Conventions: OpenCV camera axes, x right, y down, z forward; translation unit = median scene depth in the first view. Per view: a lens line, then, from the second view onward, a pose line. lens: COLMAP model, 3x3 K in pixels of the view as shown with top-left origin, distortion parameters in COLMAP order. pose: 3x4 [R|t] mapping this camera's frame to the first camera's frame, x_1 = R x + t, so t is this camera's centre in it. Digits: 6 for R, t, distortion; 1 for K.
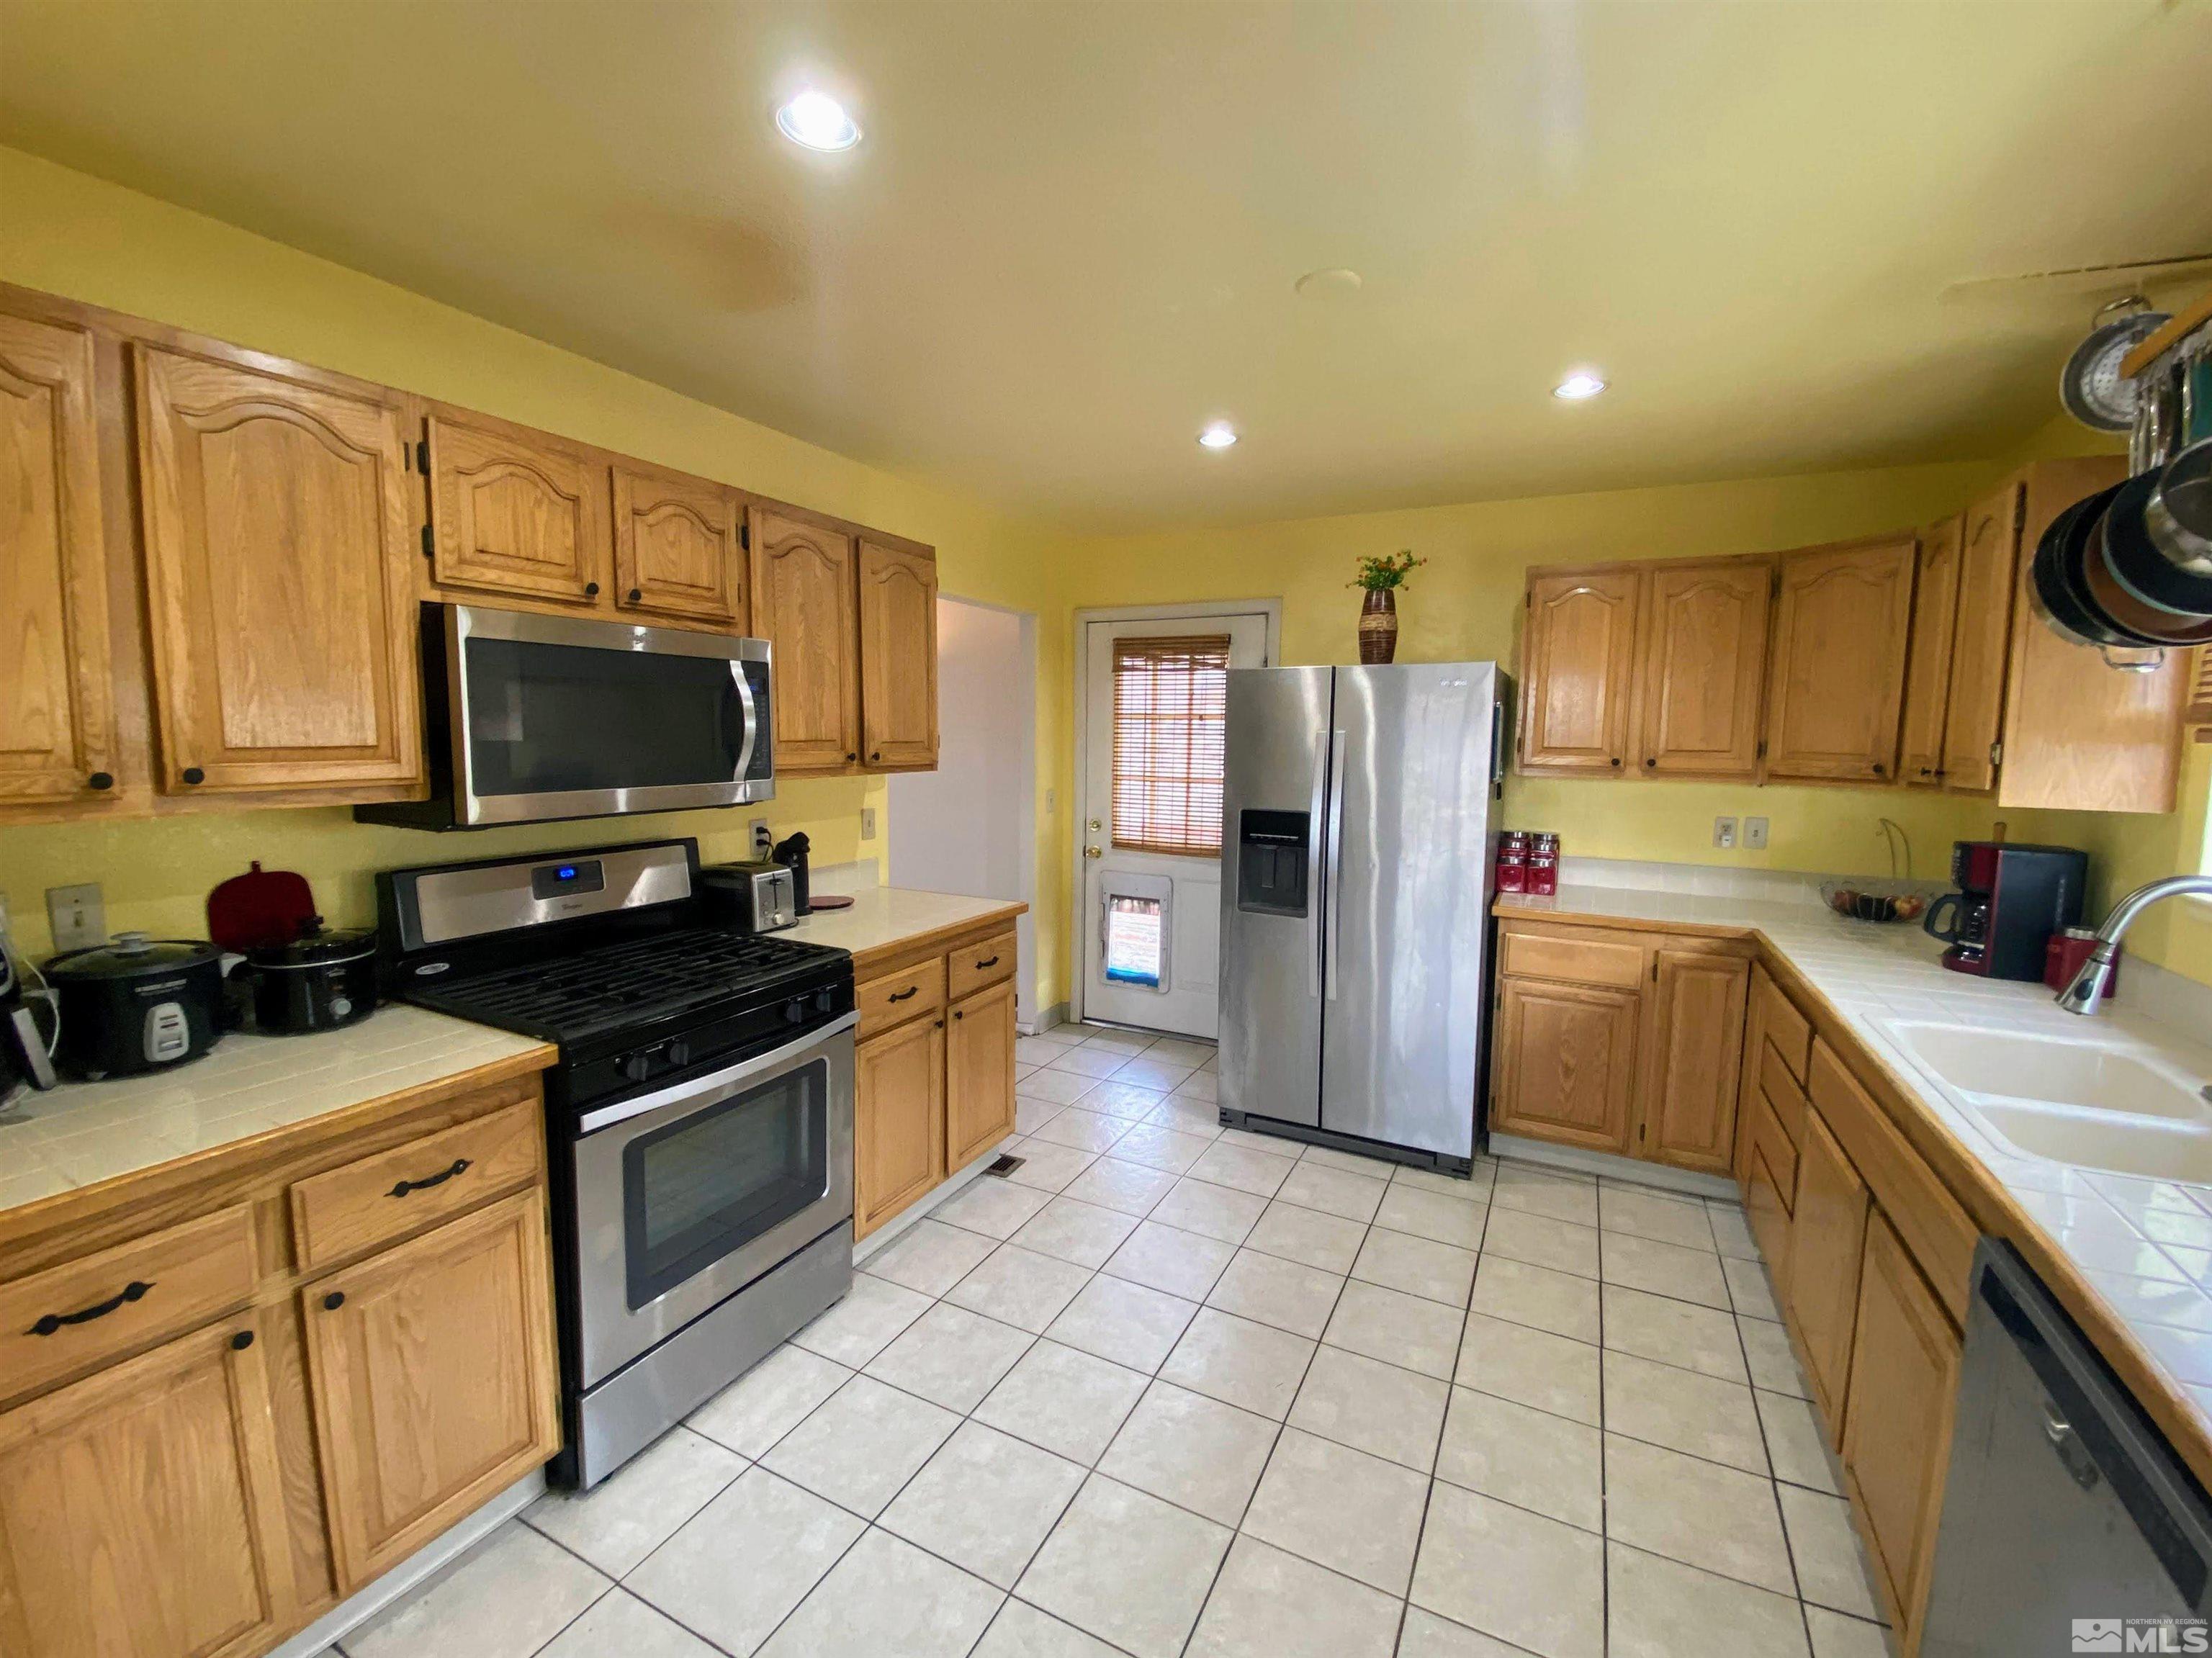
lens RADIAL K [[927.7, 0, 1073.3], [0, 927.7, 823.2], [0, 0, 1]] dist [0.062691, -0.001140]
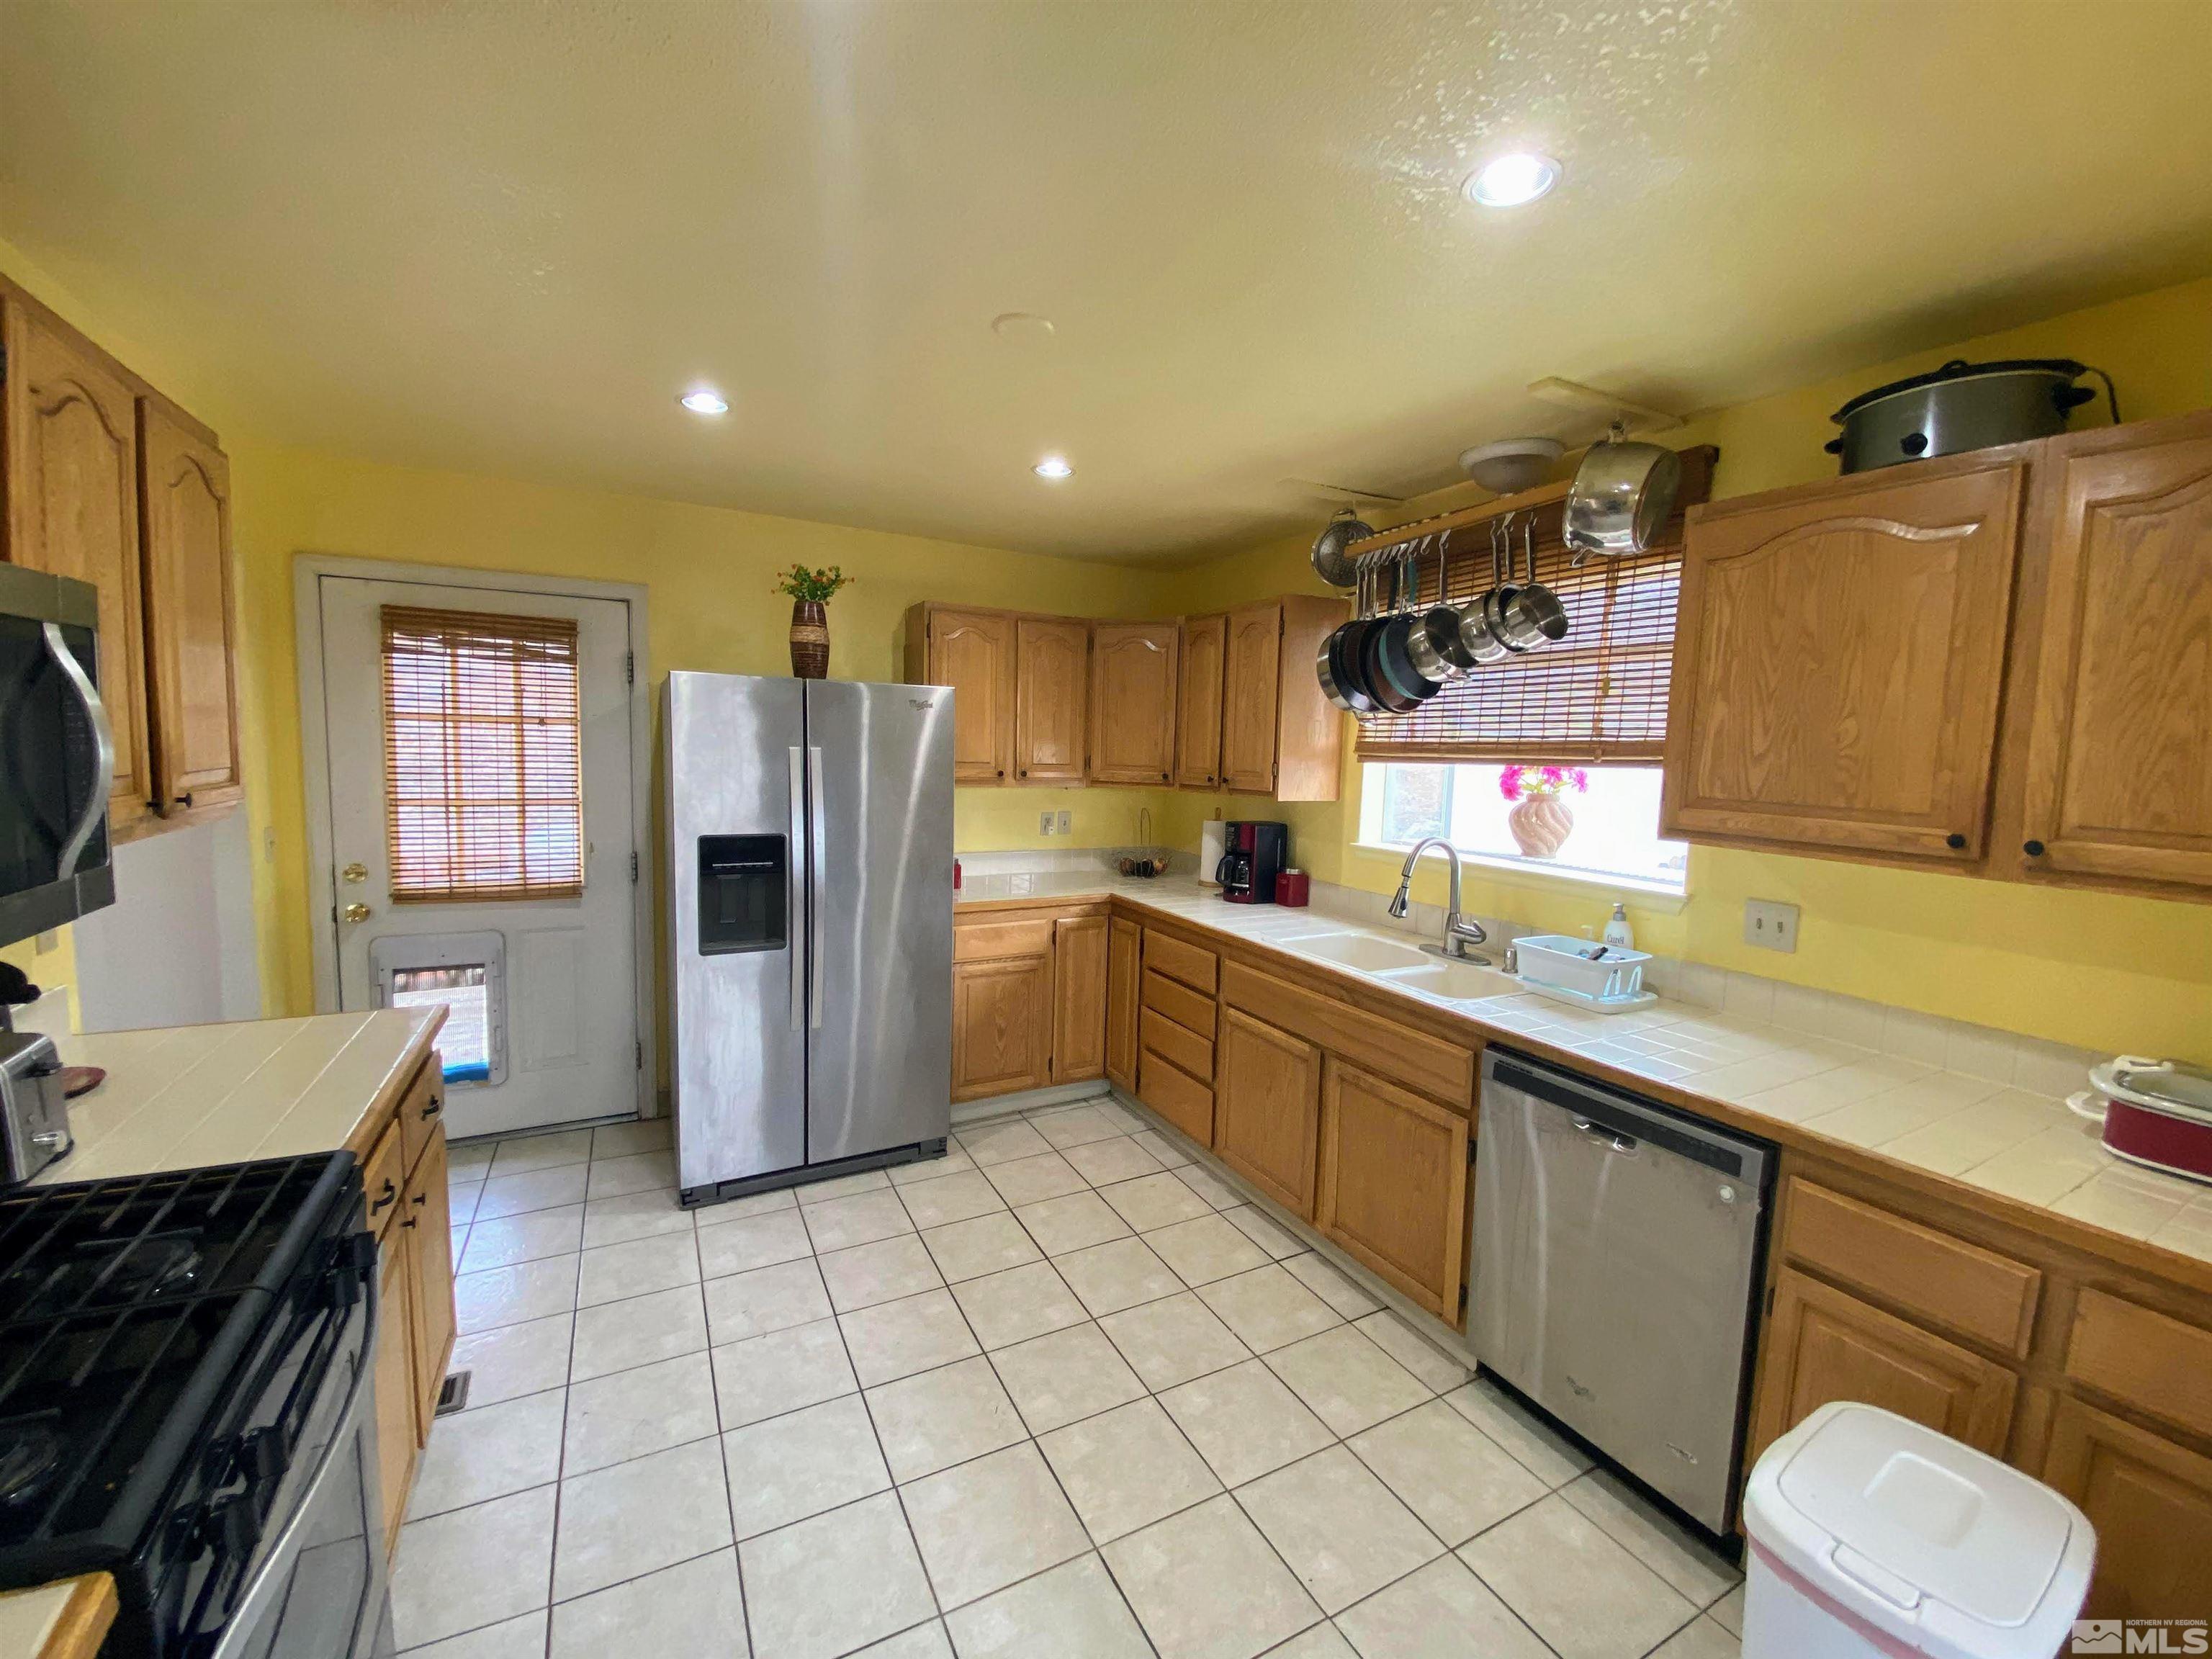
lens RADIAL K [[927.8, 0, 1092.8], [0, 927.8, 817.7], [0, 0, 1]] dist [0.062691, -0.001140]
pose [[0.586344, -0.067725, 0.807226, -0.334743], [0.065887, 0.997185, 0.035804, -0.042487], [-0.807378, 0.032192, 0.589156, 0.208741]]
